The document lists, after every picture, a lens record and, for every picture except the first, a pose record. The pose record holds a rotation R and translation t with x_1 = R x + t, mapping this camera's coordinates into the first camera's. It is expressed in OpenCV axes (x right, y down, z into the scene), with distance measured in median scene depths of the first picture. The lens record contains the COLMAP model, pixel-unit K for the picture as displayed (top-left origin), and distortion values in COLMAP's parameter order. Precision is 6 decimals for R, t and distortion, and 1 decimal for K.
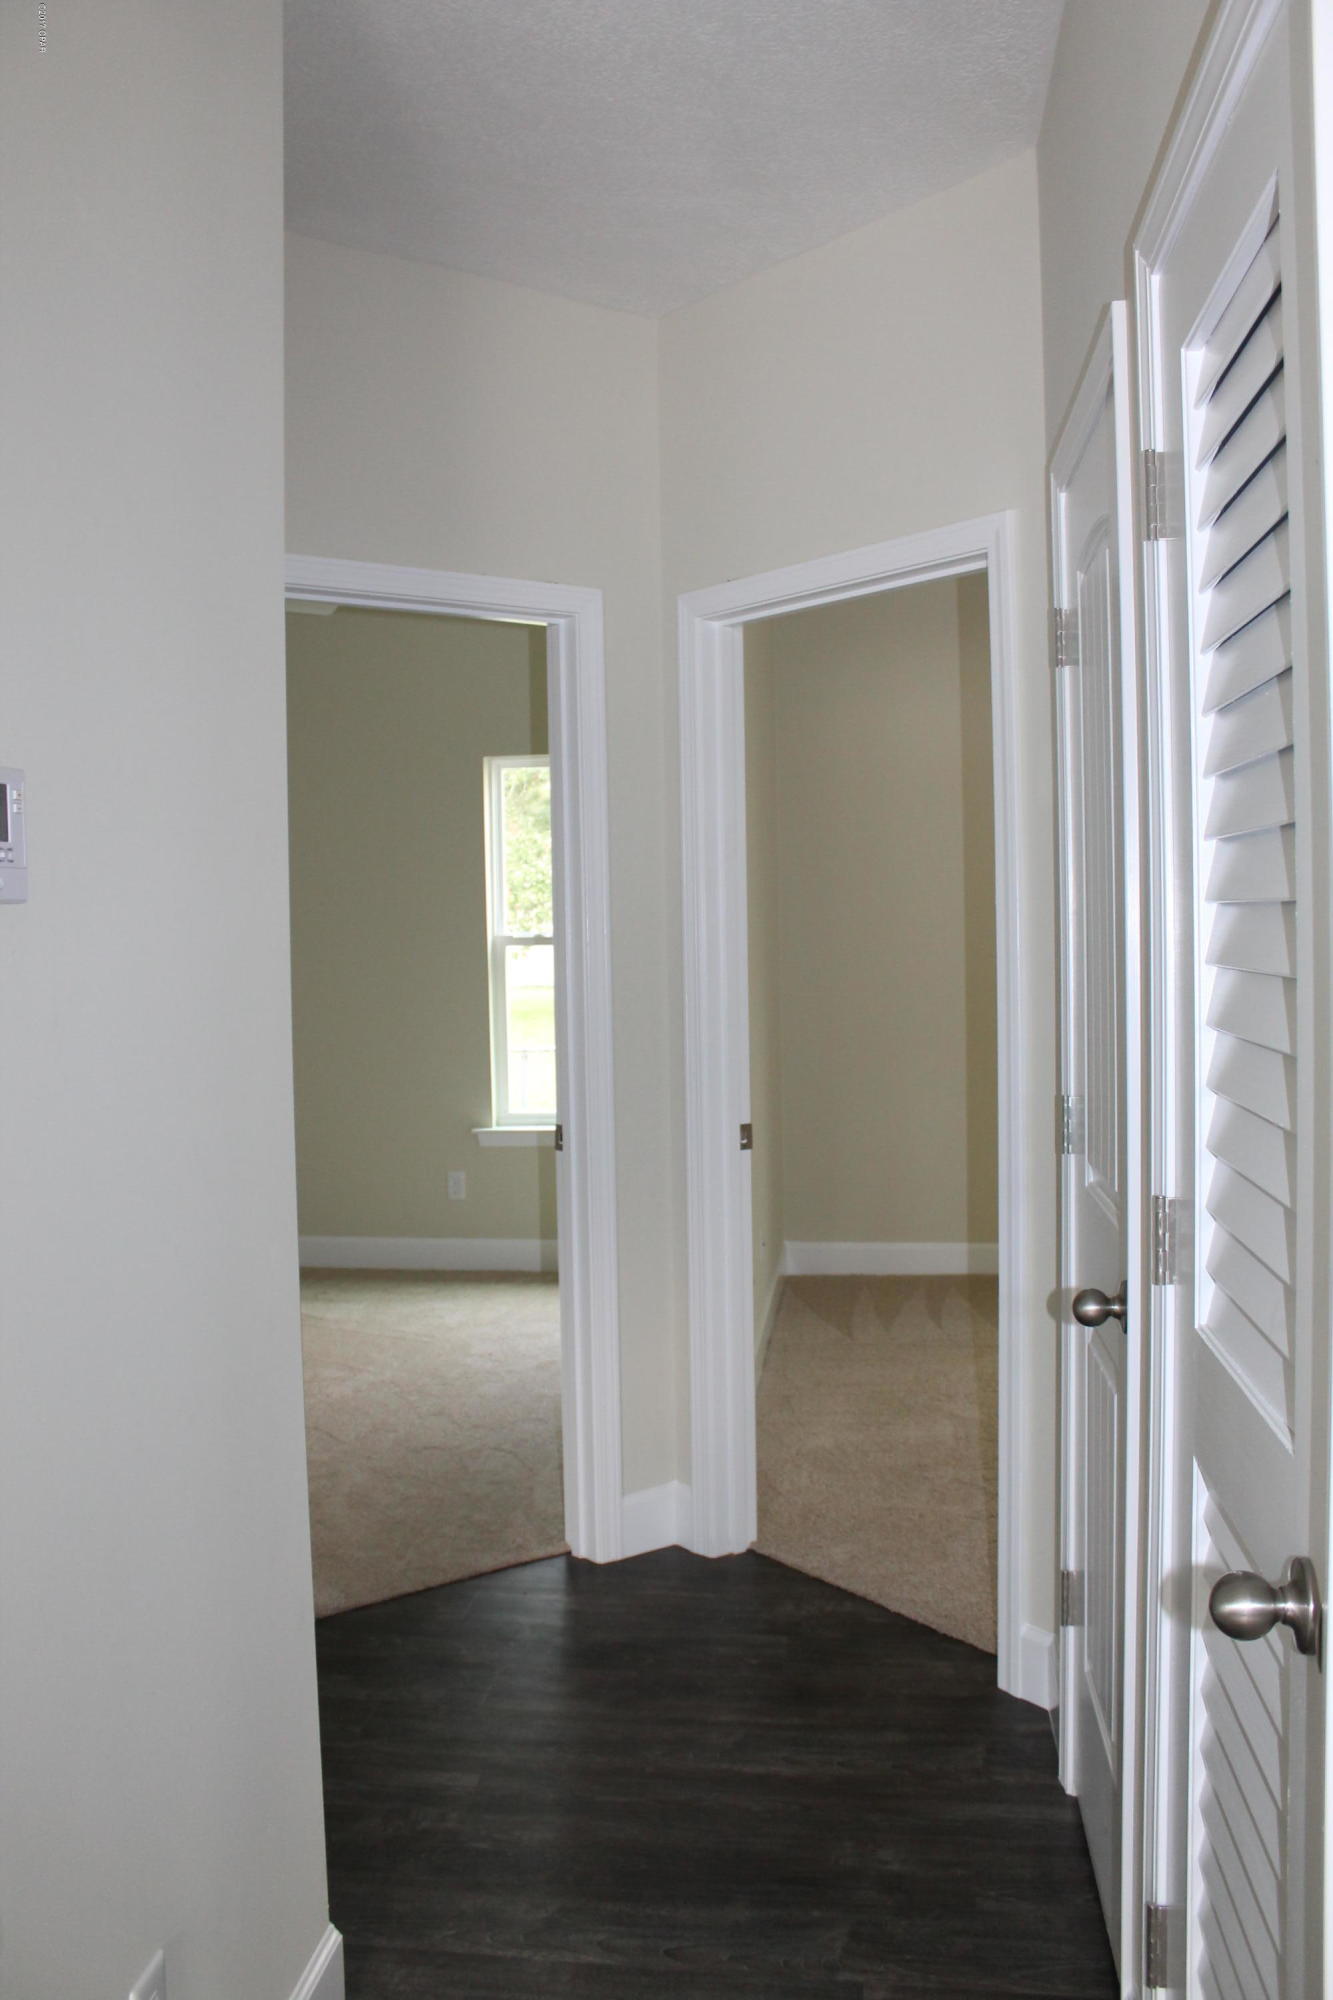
lens RADIAL K [[1701.7, 0, 664.9], [0, 1701.7, 998.0], [0, 0, 1]] dist [-0.155532, 0.127910]
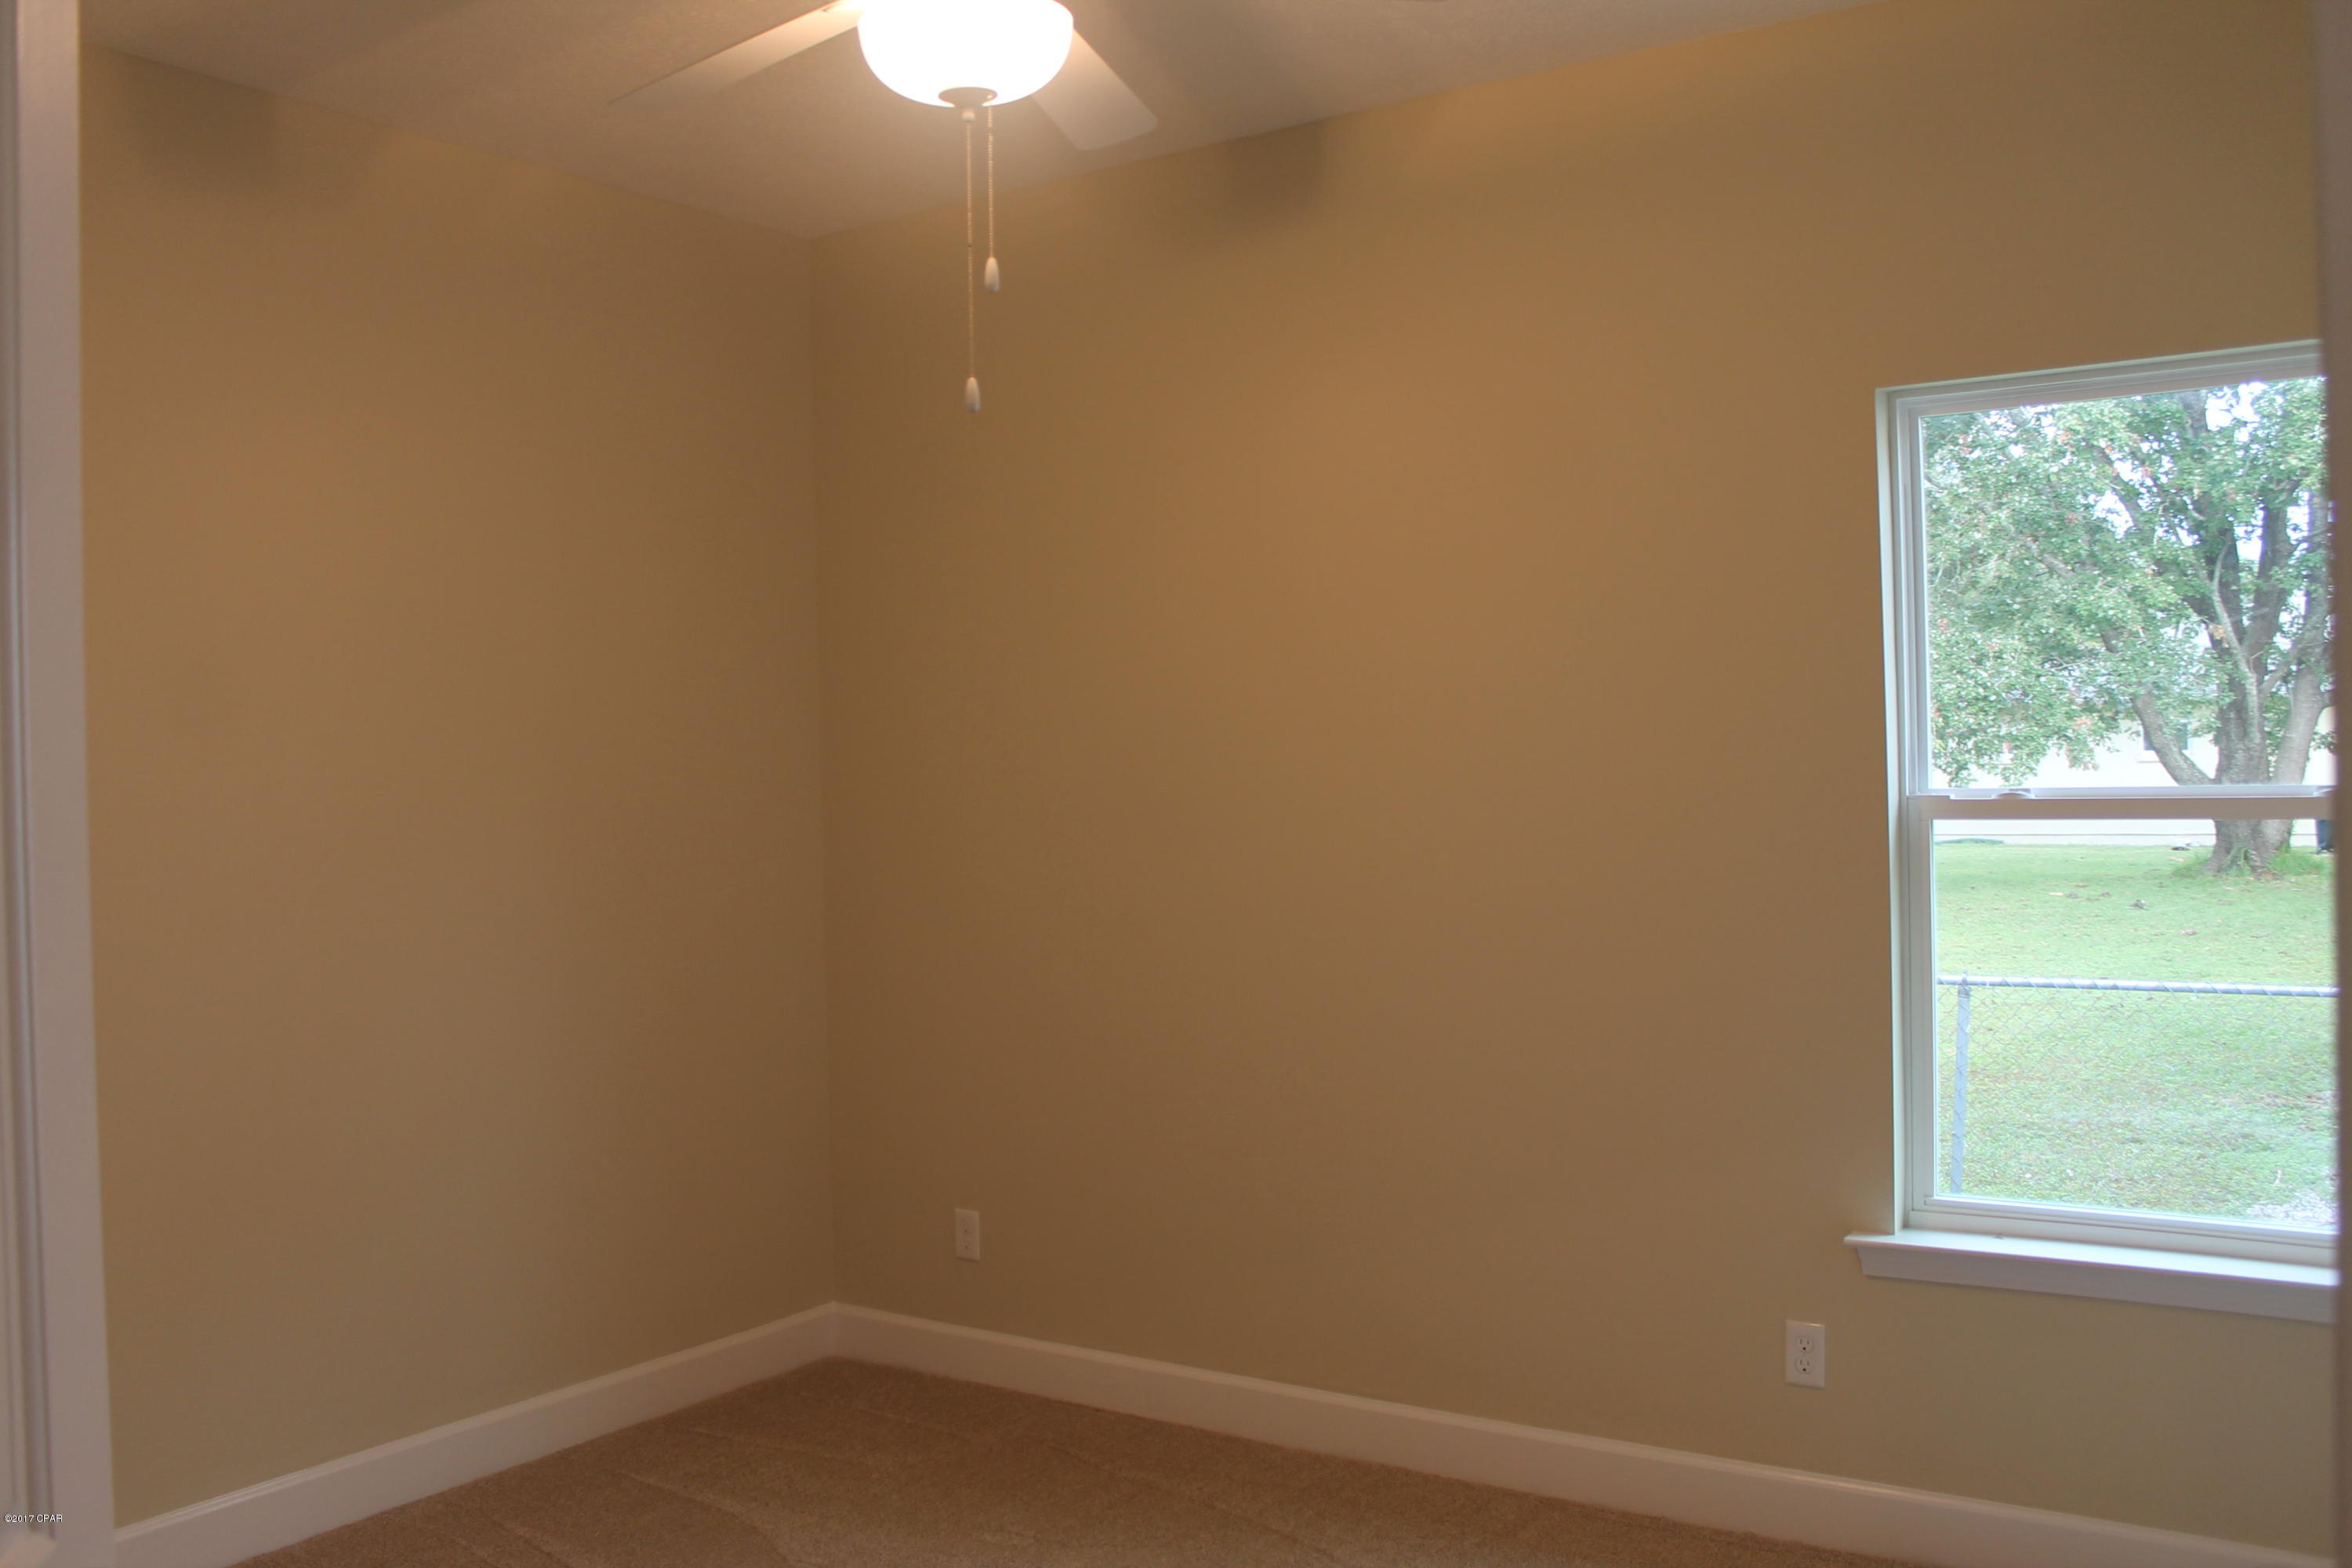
lens RADIAL K [[2001.2, 0, 1171.2], [0, 2001.2, 775.8], [0, 0, 1]] dist [-0.155532, 0.127910]
pose [[0.894569, -0.001005, -0.446928, -0.011755], [-0.014318, 0.999420, -0.030905, -0.006306], [0.446700, 0.034046, 0.894036, 0.126325]]
